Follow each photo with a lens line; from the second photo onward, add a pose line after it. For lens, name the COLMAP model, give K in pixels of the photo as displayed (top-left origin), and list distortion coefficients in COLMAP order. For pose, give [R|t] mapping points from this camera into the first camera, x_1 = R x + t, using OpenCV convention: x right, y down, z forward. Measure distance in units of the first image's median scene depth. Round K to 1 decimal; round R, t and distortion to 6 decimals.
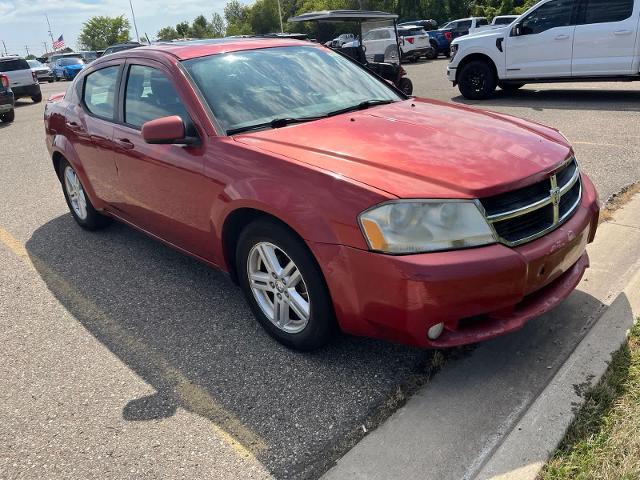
lens RADIAL K [[481.1, 0, 326.5], [0, 481.1, 231.9], [0, 0, 1]] dist [0.094343, -0.127903]
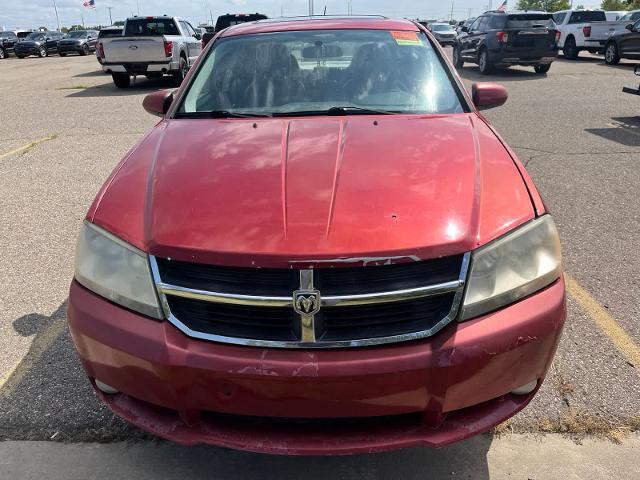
lens RADIAL K [[484.9, 0, 319.6], [0, 484.9, 242.9], [0, 0, 1]] dist [0.092599, -0.132970]
pose [[0.692619, 0.335585, -0.638483, 0.698196], [-0.287610, 0.940257, 0.182200, -0.215646], [0.661482, 0.057439, 0.747758, 0.433333]]
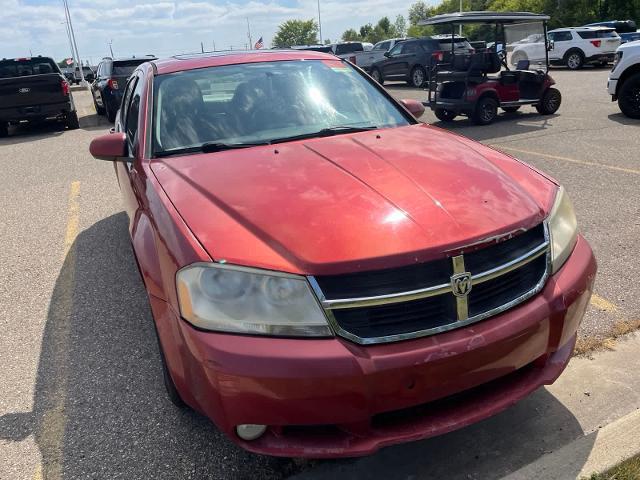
lens RADIAL K [[482.2, 0, 320.0], [0, 482.2, 240.0], [0, 0, 1]] dist [0.095854, -0.135976]
pose [[0.935439, 0.134781, -0.326786, 0.406599], [-0.131053, 0.990809, 0.033509, -0.109187], [0.328298, 0.011481, 0.944504, 0.205169]]
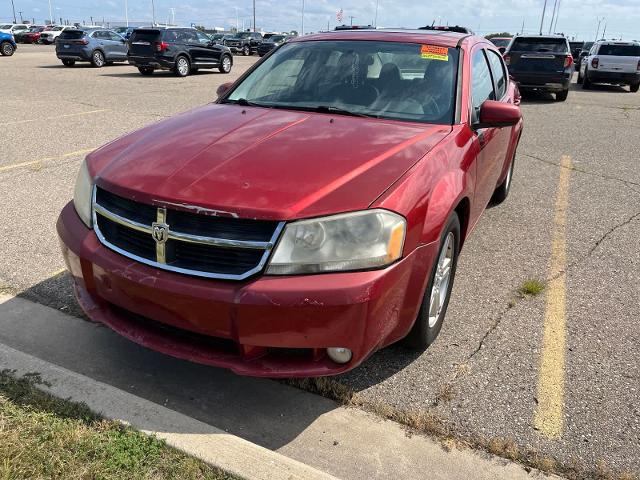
lens RADIAL K [[484.7, 0, 314.8], [0, 484.7, 243.6], [0, 0, 1]] dist [0.094351, -0.135898]
pose [[0.320339, 0.433796, -0.842143, 1.047815], [-0.392273, 0.869933, 0.298896, -0.340996], [0.862267, 0.234602, 0.448840, 0.692915]]
